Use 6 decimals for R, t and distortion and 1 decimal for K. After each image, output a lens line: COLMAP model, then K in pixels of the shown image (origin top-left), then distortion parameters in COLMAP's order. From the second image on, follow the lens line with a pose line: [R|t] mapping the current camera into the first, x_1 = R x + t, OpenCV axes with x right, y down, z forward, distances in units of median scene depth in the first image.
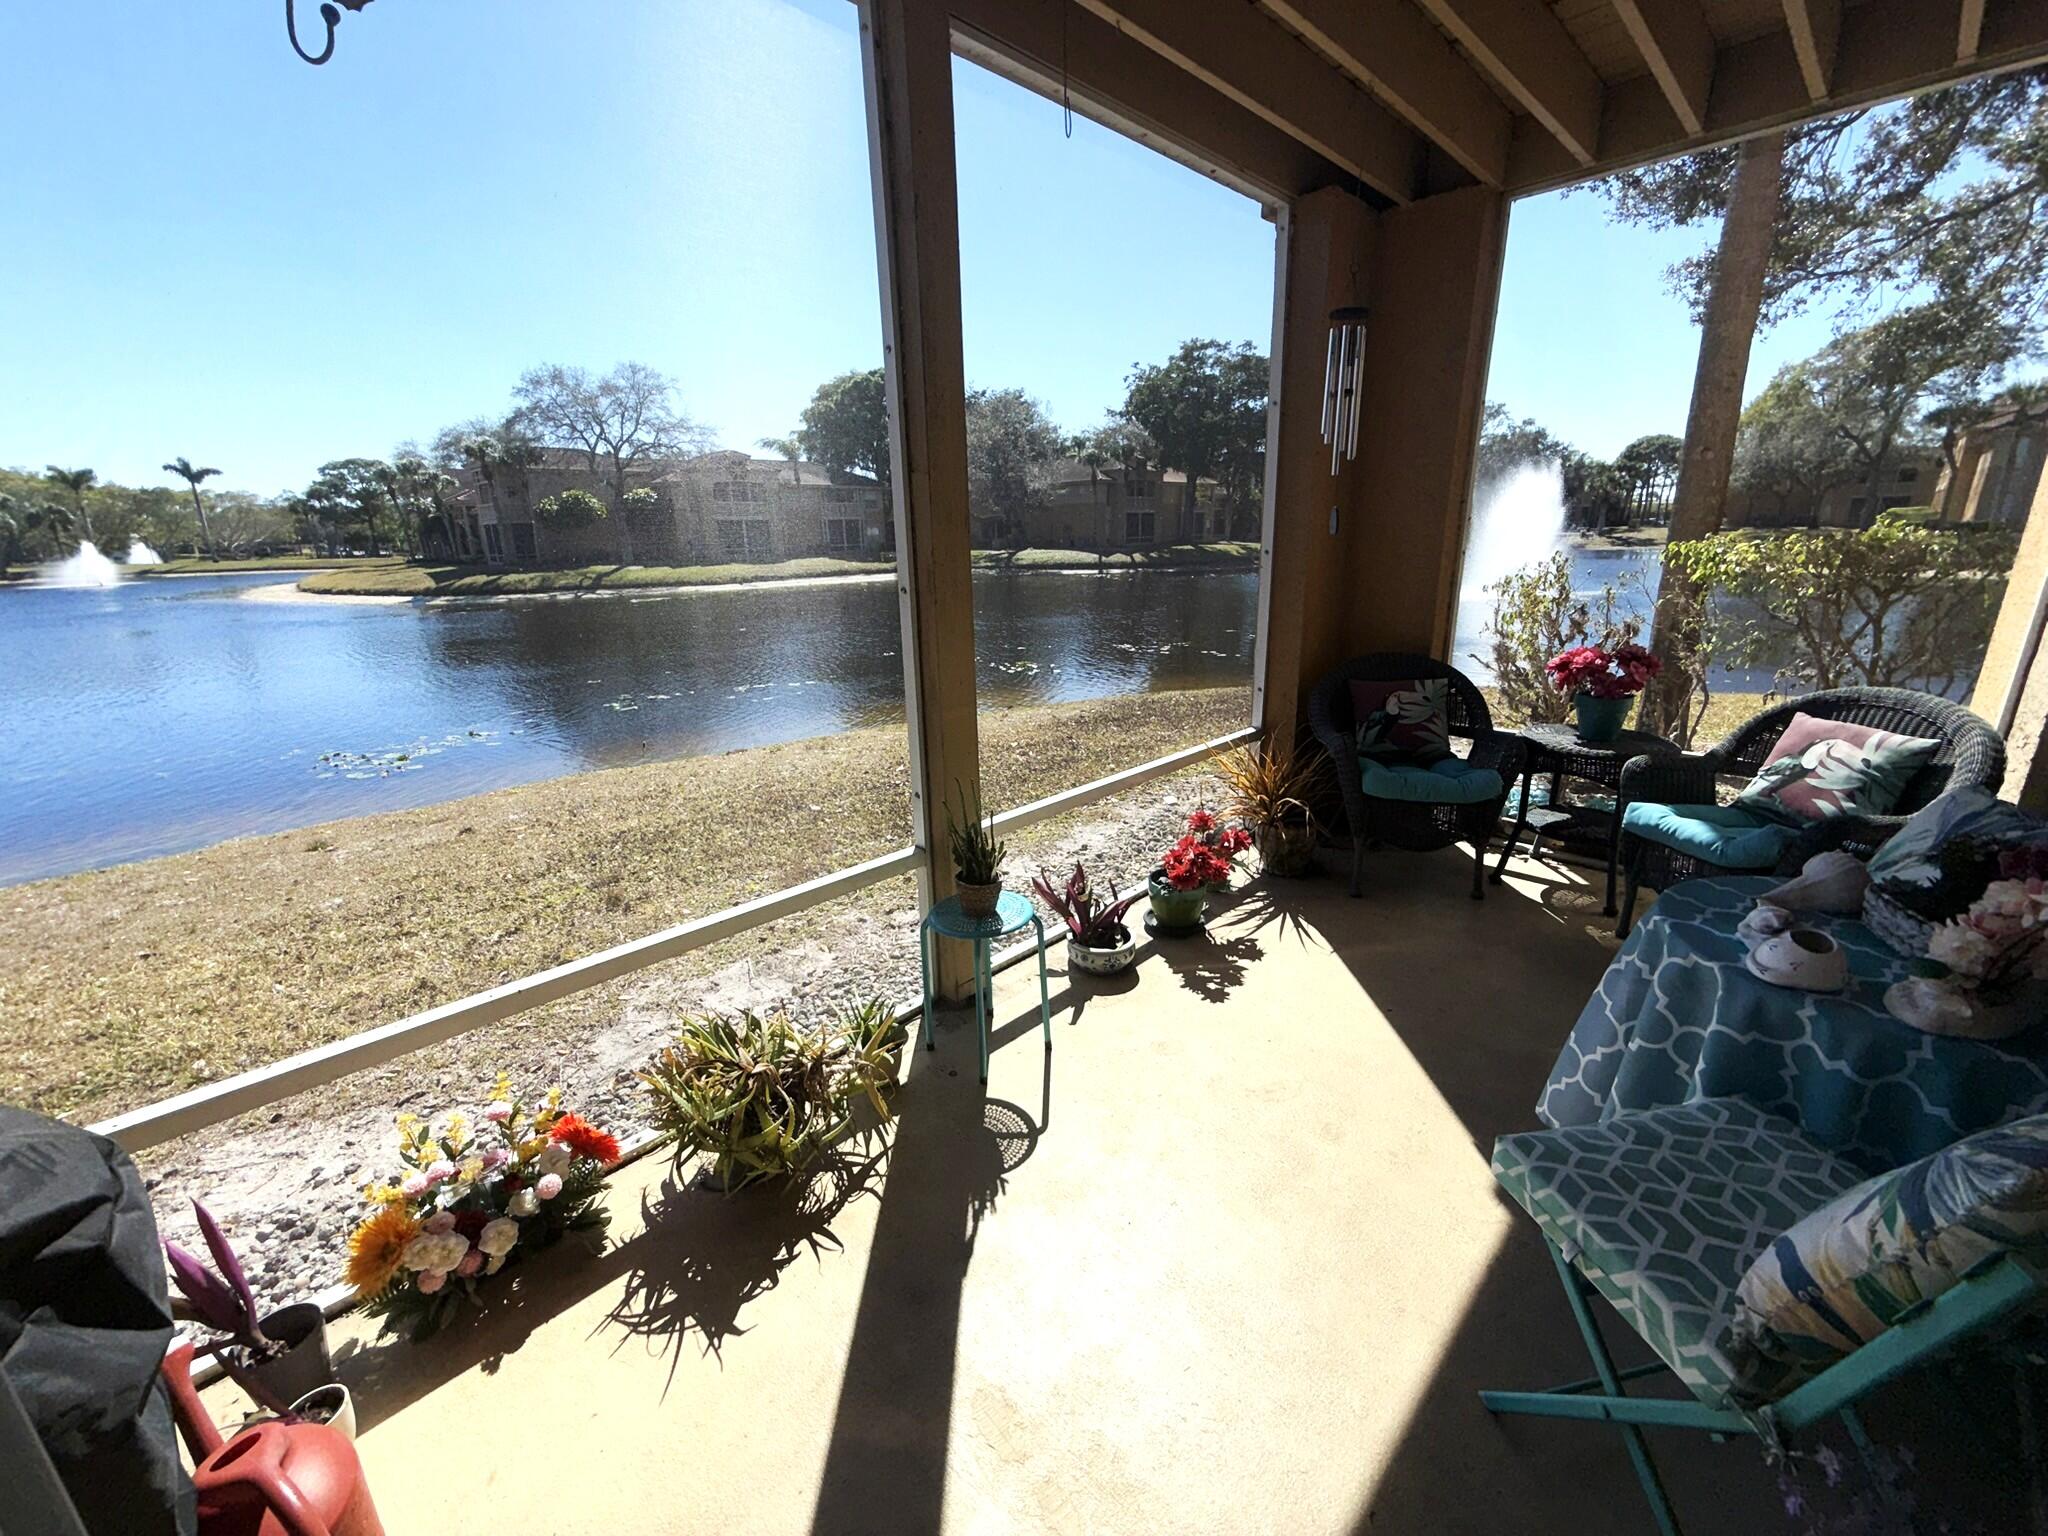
lens RADIAL K [[818.0, 0, 1016.0], [0, 818.0, 766.6], [0, 0, 1]] dist [0.001627, -0.000302]
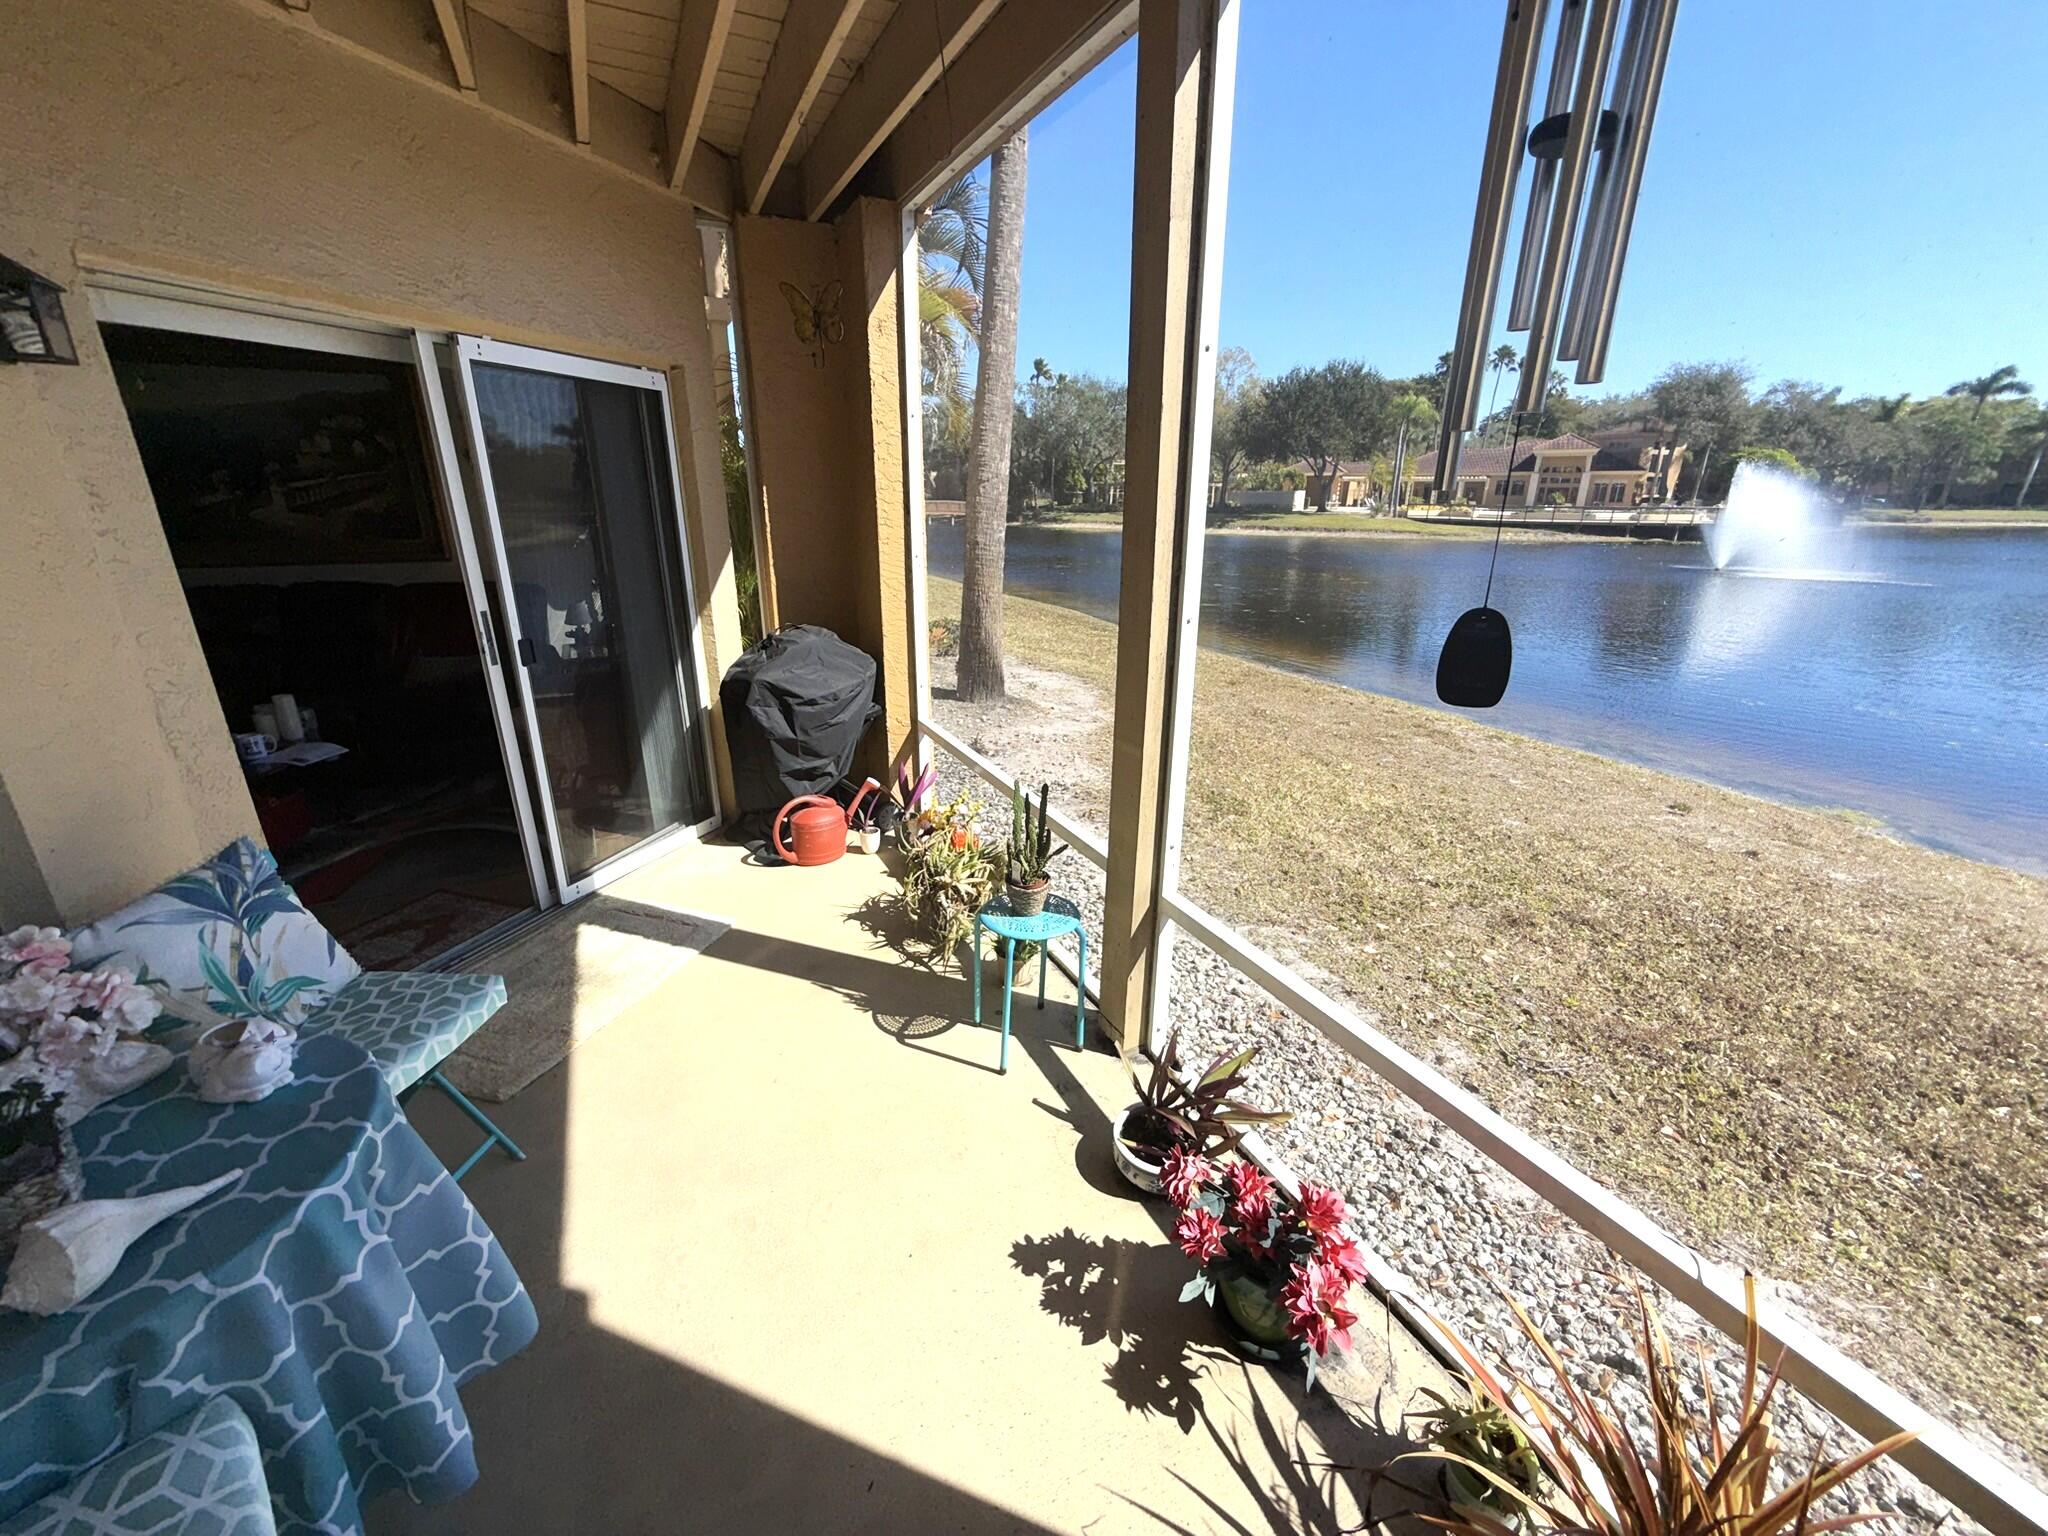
lens RADIAL K [[818.0, 0, 1016.0], [0, 818.0, 766.6], [0, 0, 1]] dist [0.001627, -0.000302]
pose [[-0.322101, 0.323101, -0.889863, 0.700955], [-0.257340, 0.874683, 0.410738, -0.345584], [0.911058, 0.361296, -0.198590, 0.944985]]
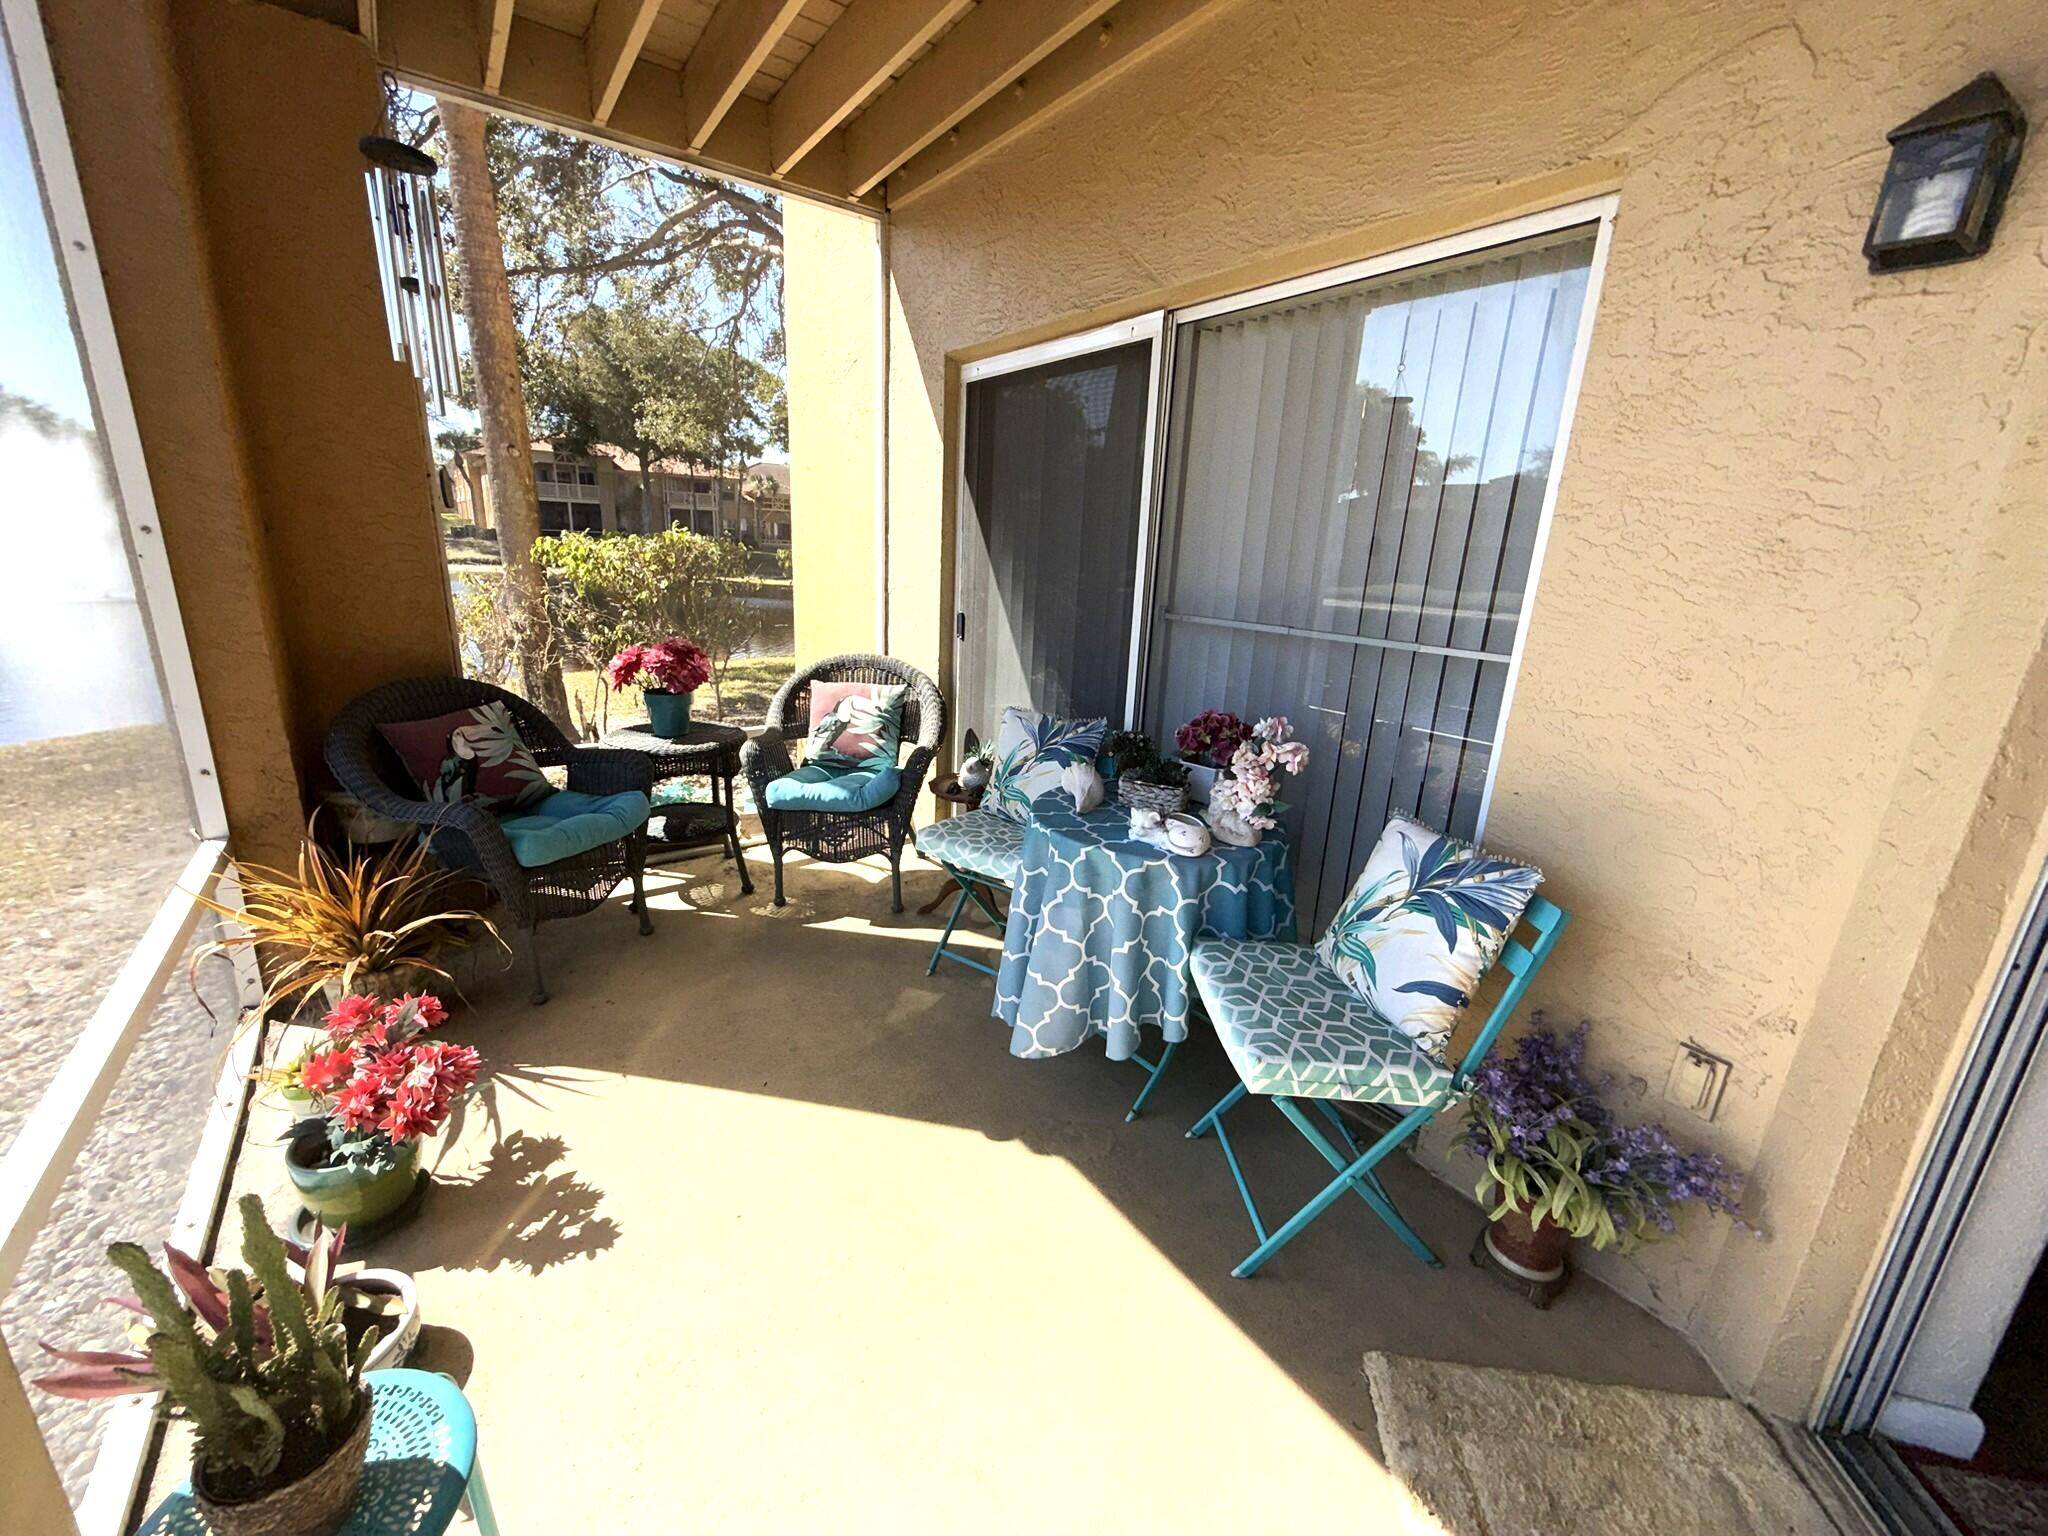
lens RADIAL K [[817.2, 0, 1016.0], [0, 817.2, 766.8], [0, 0, 1]] dist [0.001551, 0.000444]
pose [[0.154714, -0.232697, 0.960164, -0.221355], [0.226128, 0.954408, 0.194865, -0.113280], [-0.961733, 0.186972, 0.200280, 0.477541]]
